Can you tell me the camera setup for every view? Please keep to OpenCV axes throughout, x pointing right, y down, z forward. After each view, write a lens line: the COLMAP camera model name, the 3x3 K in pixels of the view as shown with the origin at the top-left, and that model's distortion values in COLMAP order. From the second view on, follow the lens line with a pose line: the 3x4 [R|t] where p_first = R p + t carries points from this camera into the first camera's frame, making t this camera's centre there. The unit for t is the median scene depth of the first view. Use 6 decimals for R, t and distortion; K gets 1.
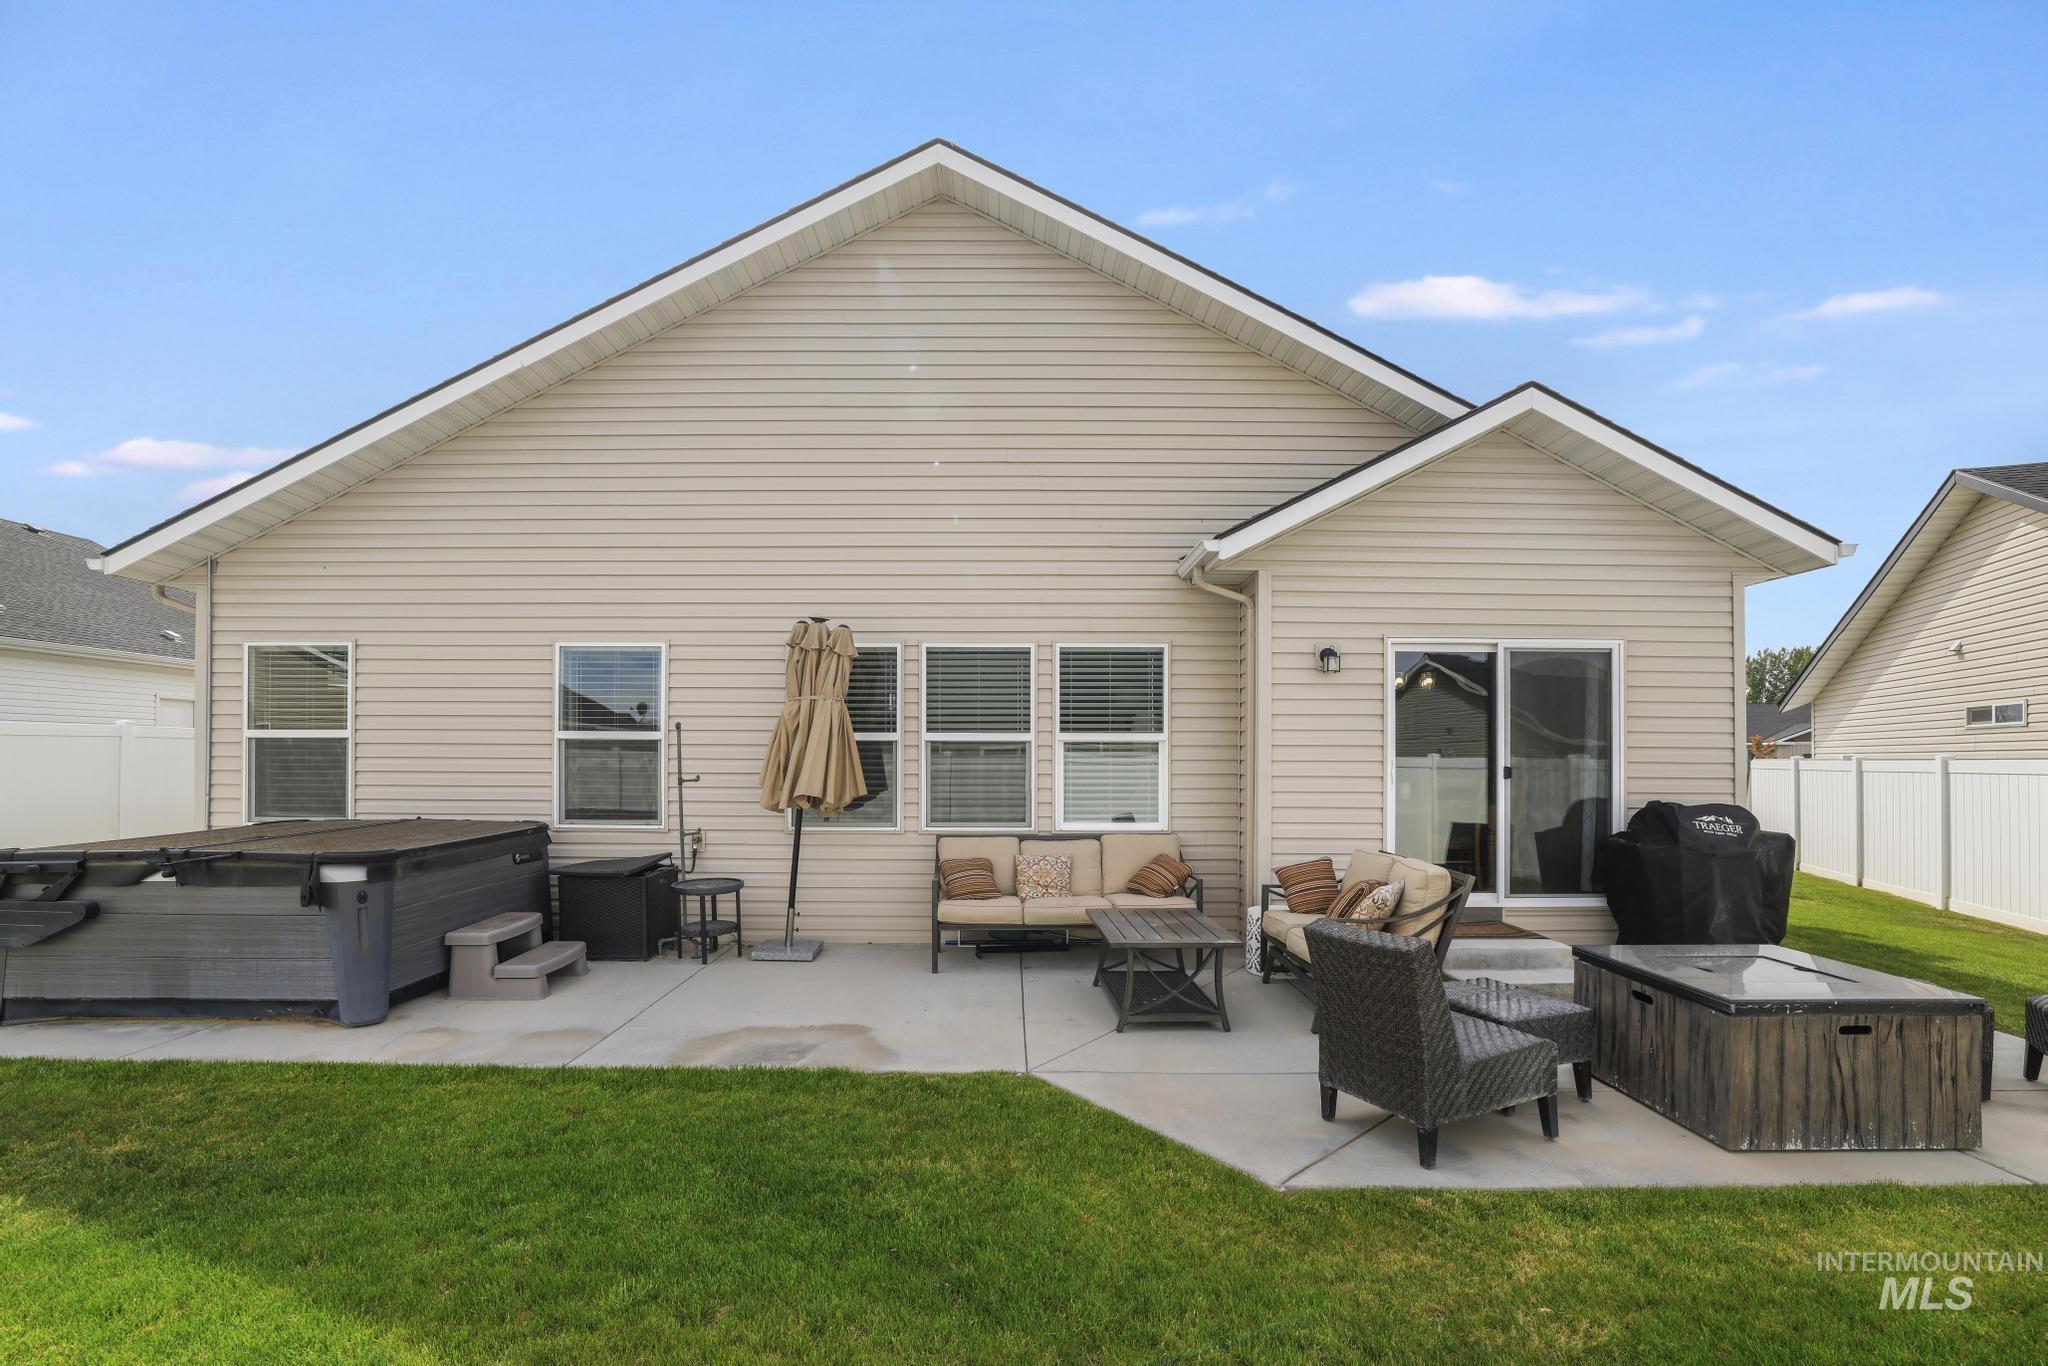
lens RADIAL K [[901.1, 0, 1018.9], [0, 901.1, 724.3], [0, 0, 1]] dist [-0.053738, 0.021089]
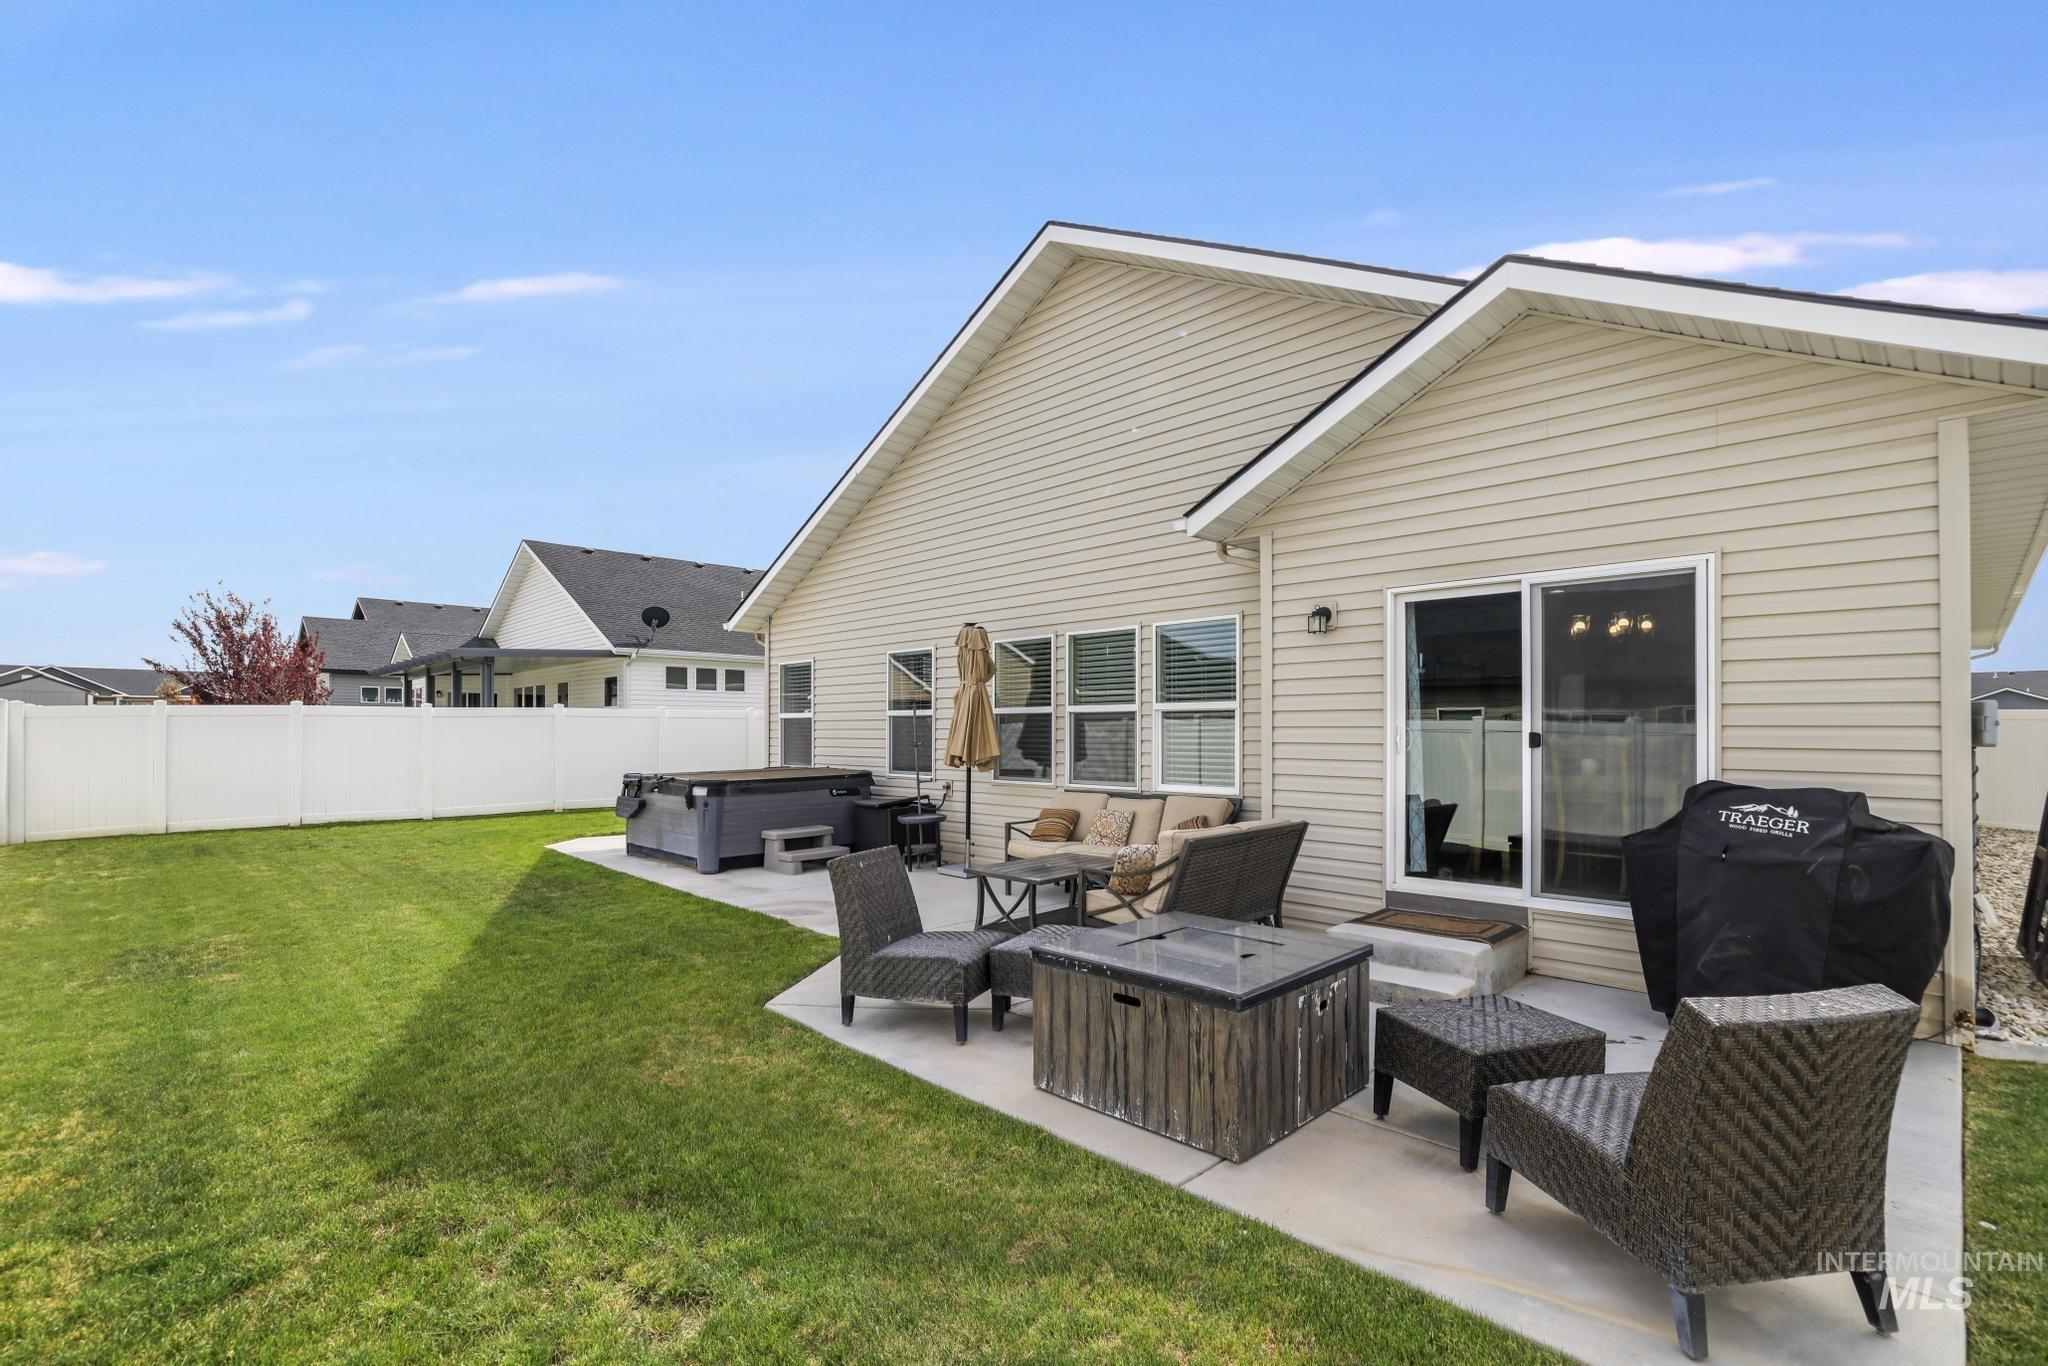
lens RADIAL K [[911.7, 0, 1024.0], [0, 911.7, 683.0], [0, 0, 1]] dist [-0.046302, 0.012745]
pose [[0.699249, -0.041322, -0.713683, 0.804147], [0.031858, 0.999137, -0.026636, 0.010103], [0.714168, -0.004112, 0.699963, 0.104558]]
